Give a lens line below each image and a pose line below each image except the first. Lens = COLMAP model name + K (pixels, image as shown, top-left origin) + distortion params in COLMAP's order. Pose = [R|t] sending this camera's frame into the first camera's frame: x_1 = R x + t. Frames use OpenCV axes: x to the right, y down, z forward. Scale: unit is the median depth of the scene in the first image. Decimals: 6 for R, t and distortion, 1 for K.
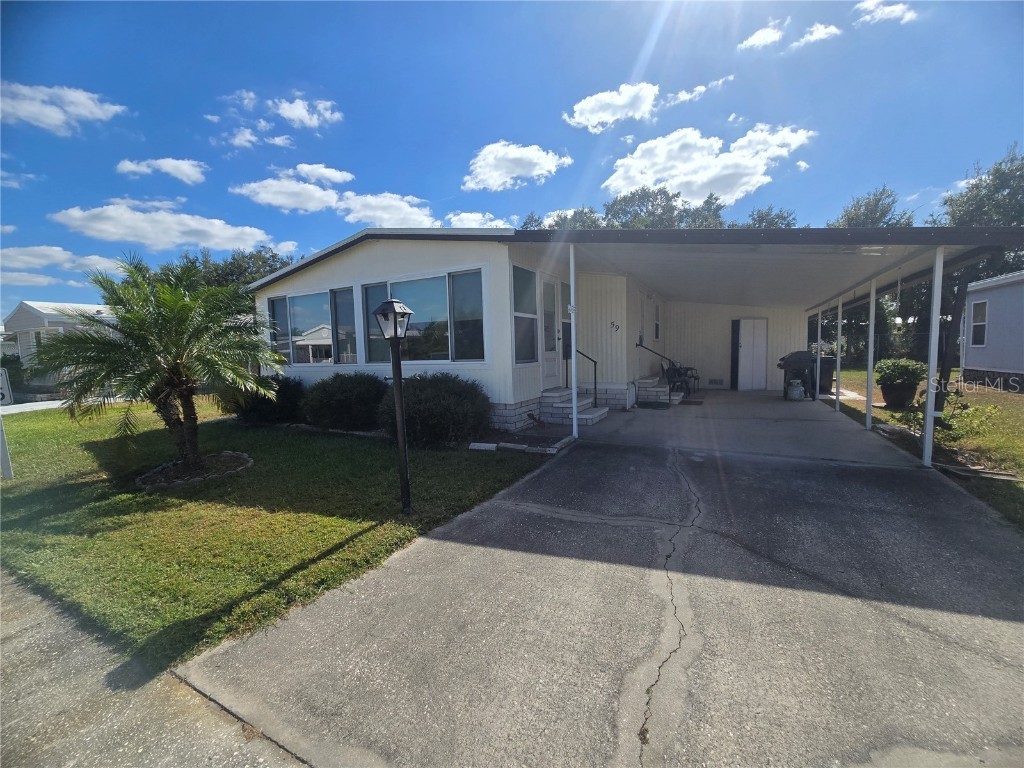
lens RADIAL K [[416.2, 0, 515.1], [0, 416.2, 385.9], [0, 0, 1]] dist [0.002803, -0.000341]
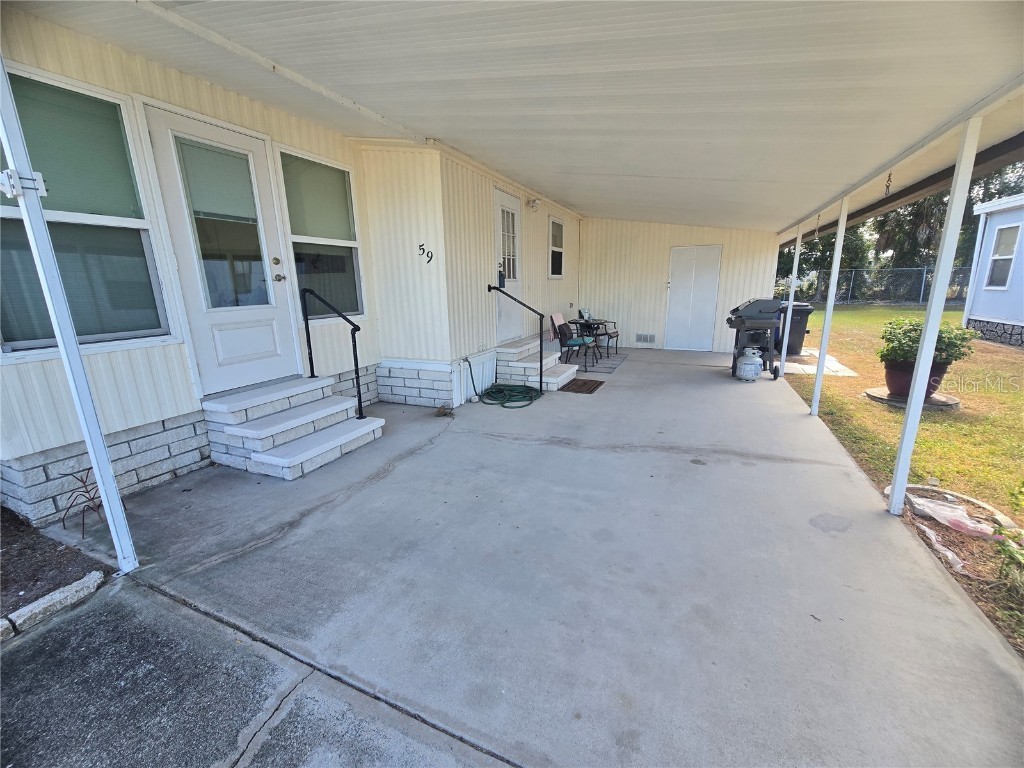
lens RADIAL K [[416.2, 0, 512.9], [0, 416.2, 381.8], [0, 0, 1]] dist [0.002803, -0.000341]
pose [[0.998112, -0.005900, 0.061135, 0.264123], [-0.003338, 0.988693, 0.149914, -0.051810], [-0.061328, -0.149835, 0.986807, 0.377275]]
